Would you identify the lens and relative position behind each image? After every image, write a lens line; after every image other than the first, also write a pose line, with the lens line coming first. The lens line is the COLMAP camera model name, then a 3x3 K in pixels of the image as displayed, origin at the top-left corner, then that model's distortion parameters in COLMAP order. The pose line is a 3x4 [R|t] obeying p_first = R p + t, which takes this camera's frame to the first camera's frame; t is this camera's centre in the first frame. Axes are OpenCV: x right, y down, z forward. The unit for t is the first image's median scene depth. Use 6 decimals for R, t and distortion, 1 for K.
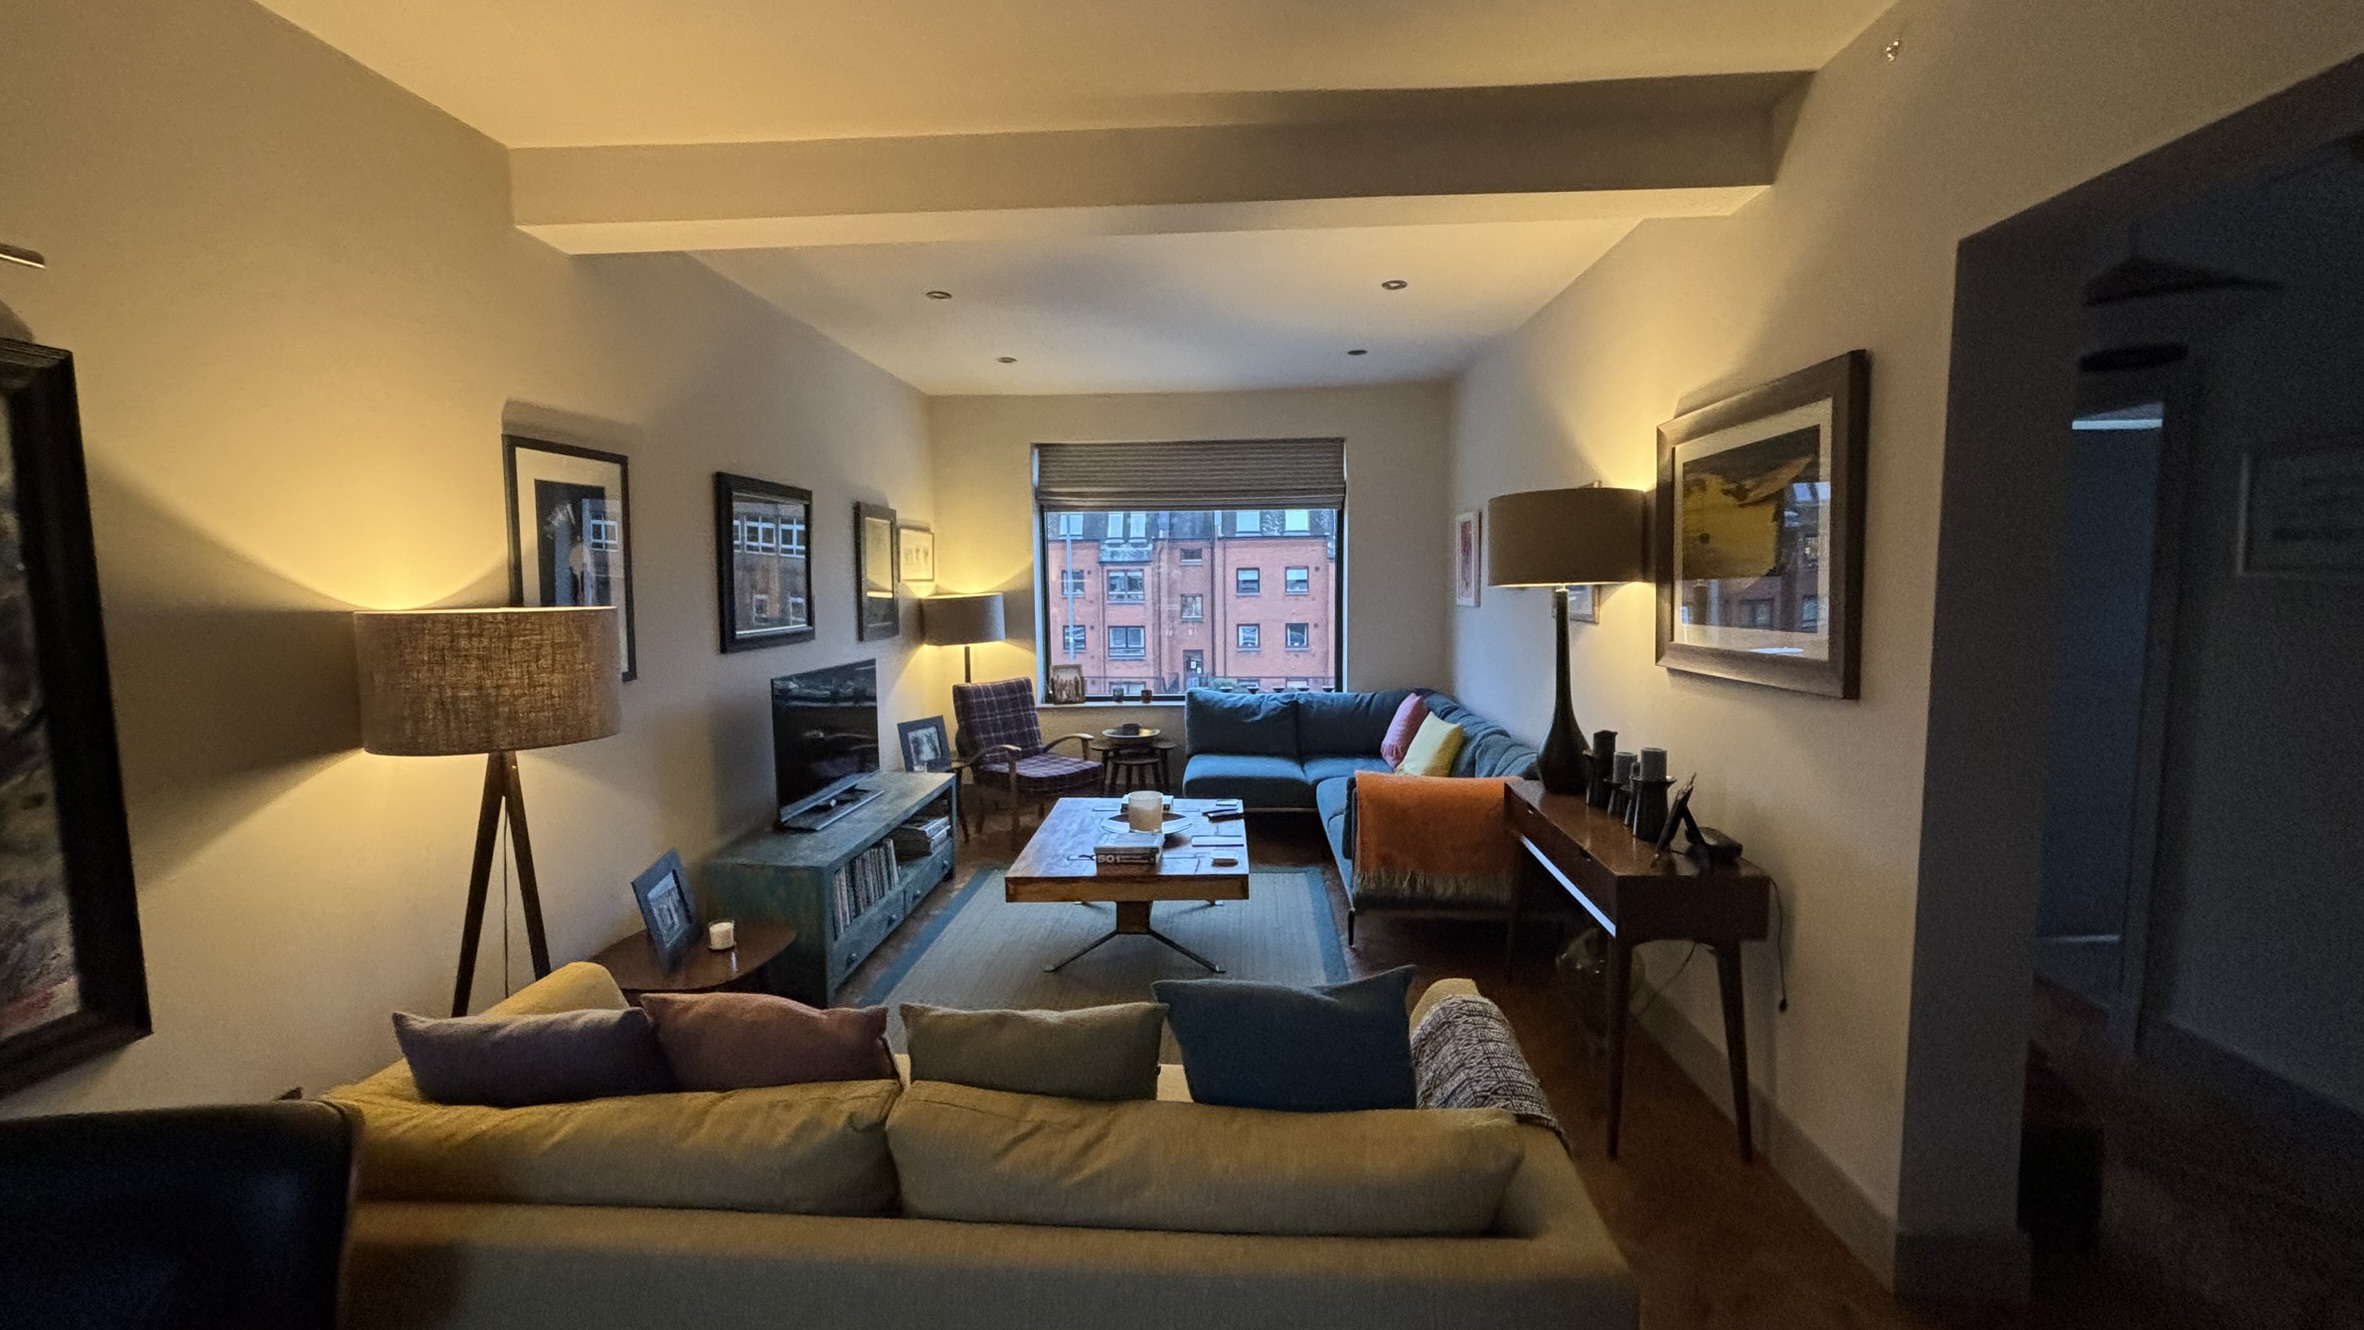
lens RADIAL K [[969.9, 0, 1184.7], [0, 969.9, 654.4], [0, 0, 1]] dist [0.000108, 0.000001]
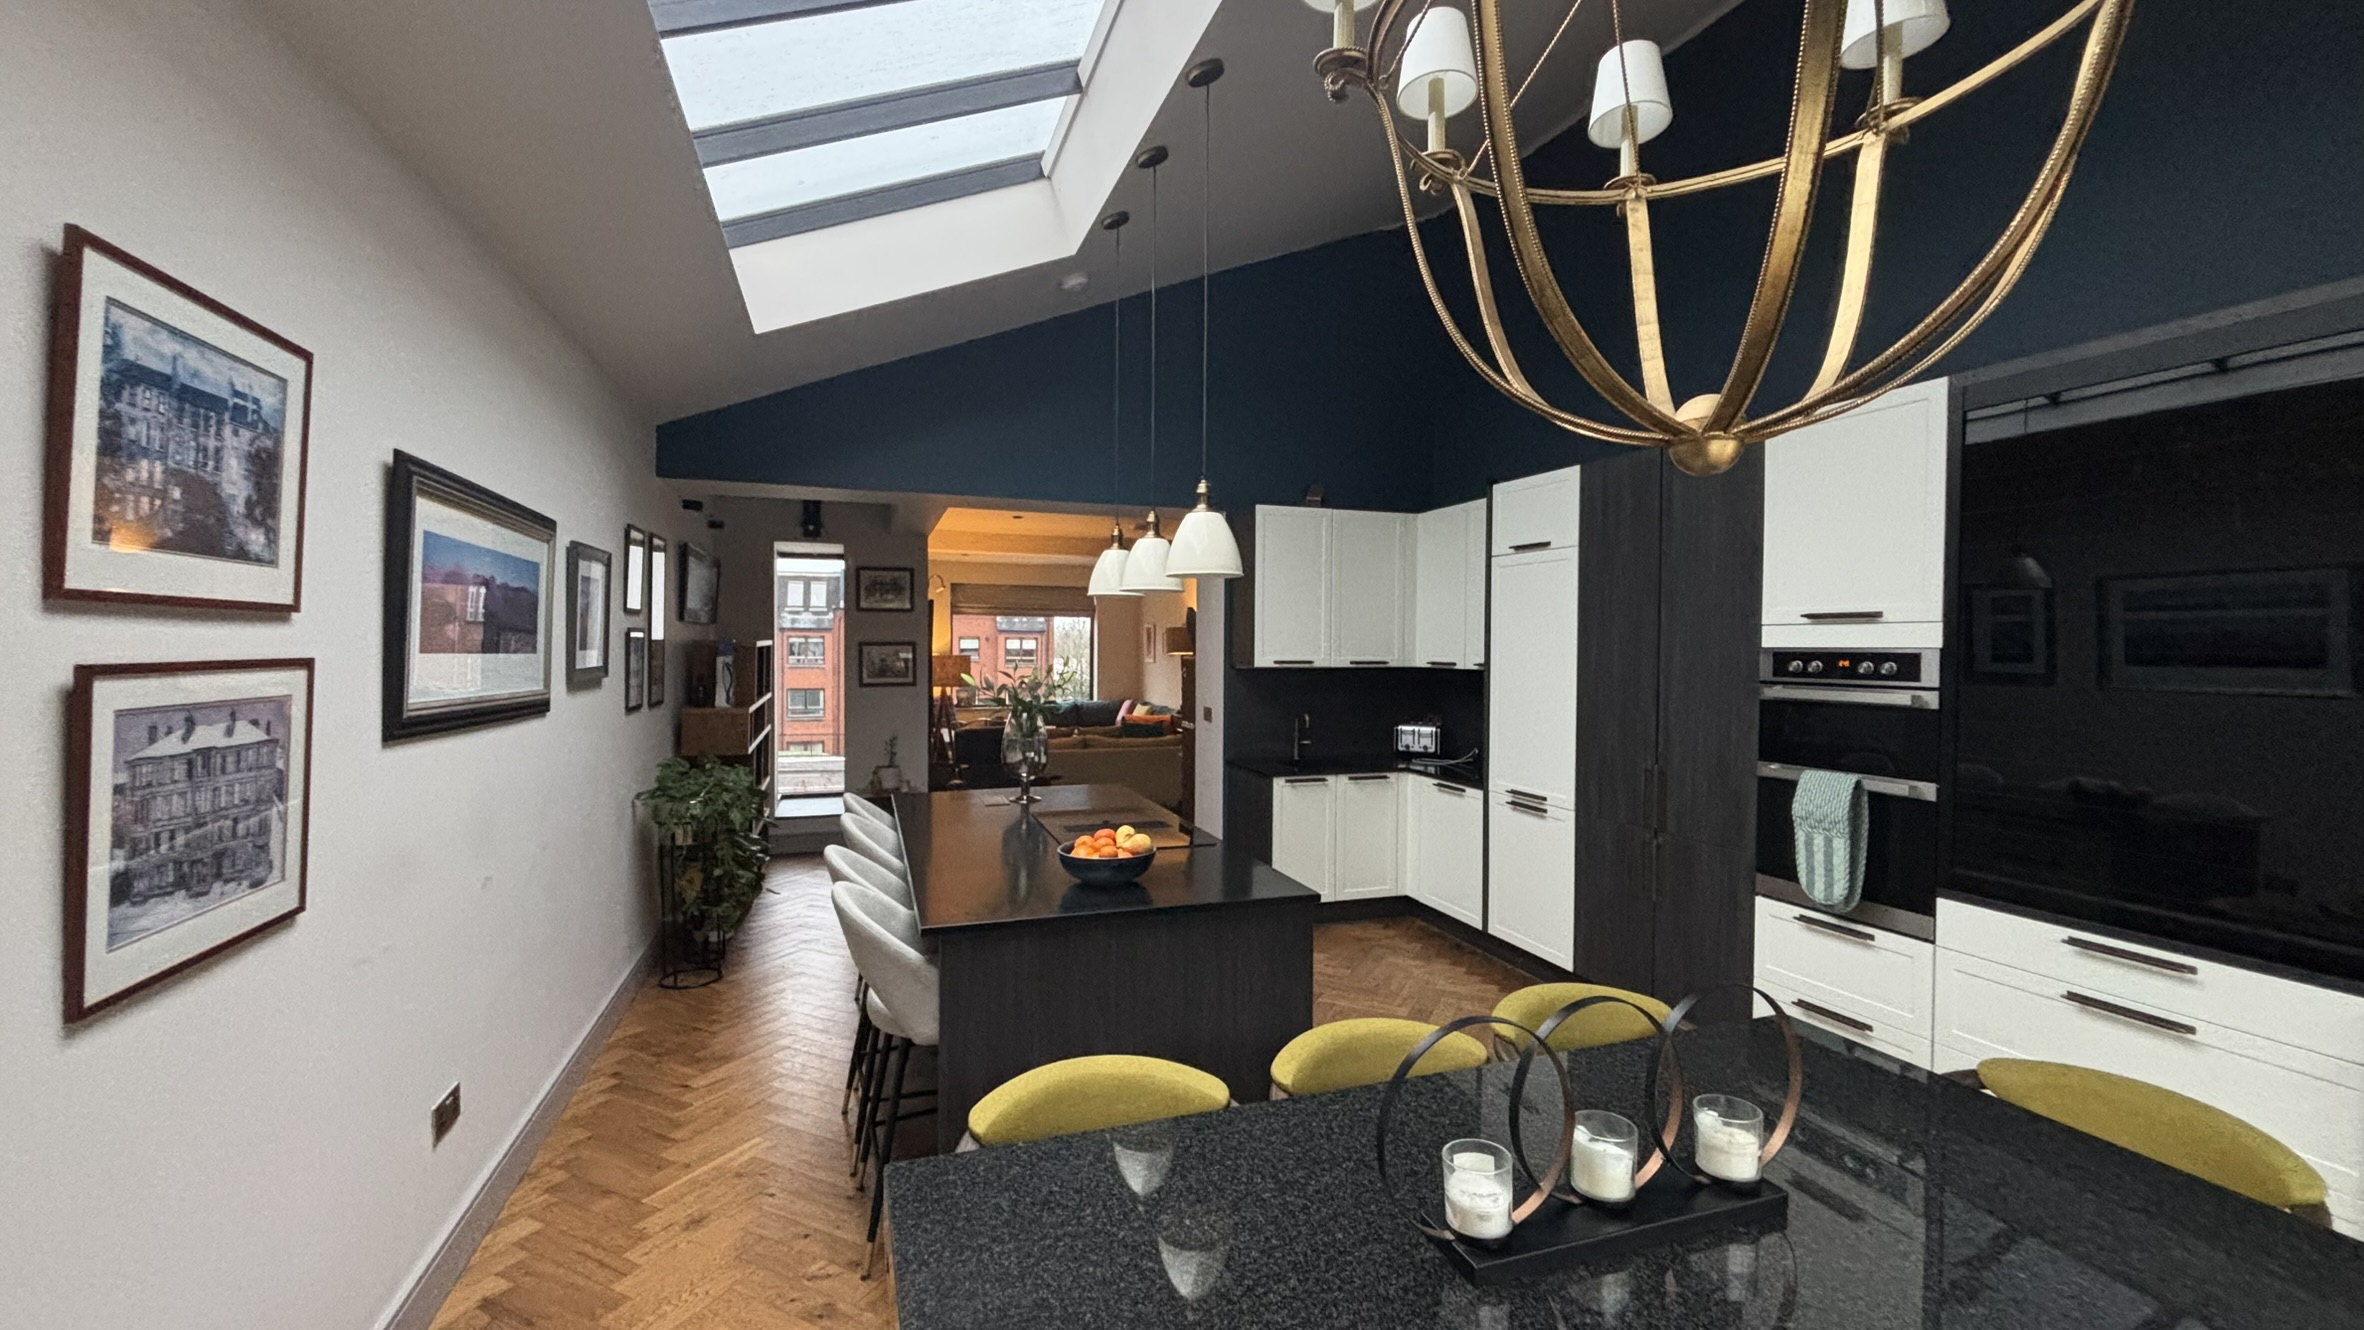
lens RADIAL K [[969.9, 0, 1186.2], [0, 969.9, 652.2], [0, 0, 1]] dist [0.000108, 0.000001]
pose [[0.931094, 0.013092, 0.364543, -0.061274], [0.013367, 0.997460, -0.069963, 0.011604], [-0.364533, 0.070015, 0.928554, -0.155449]]
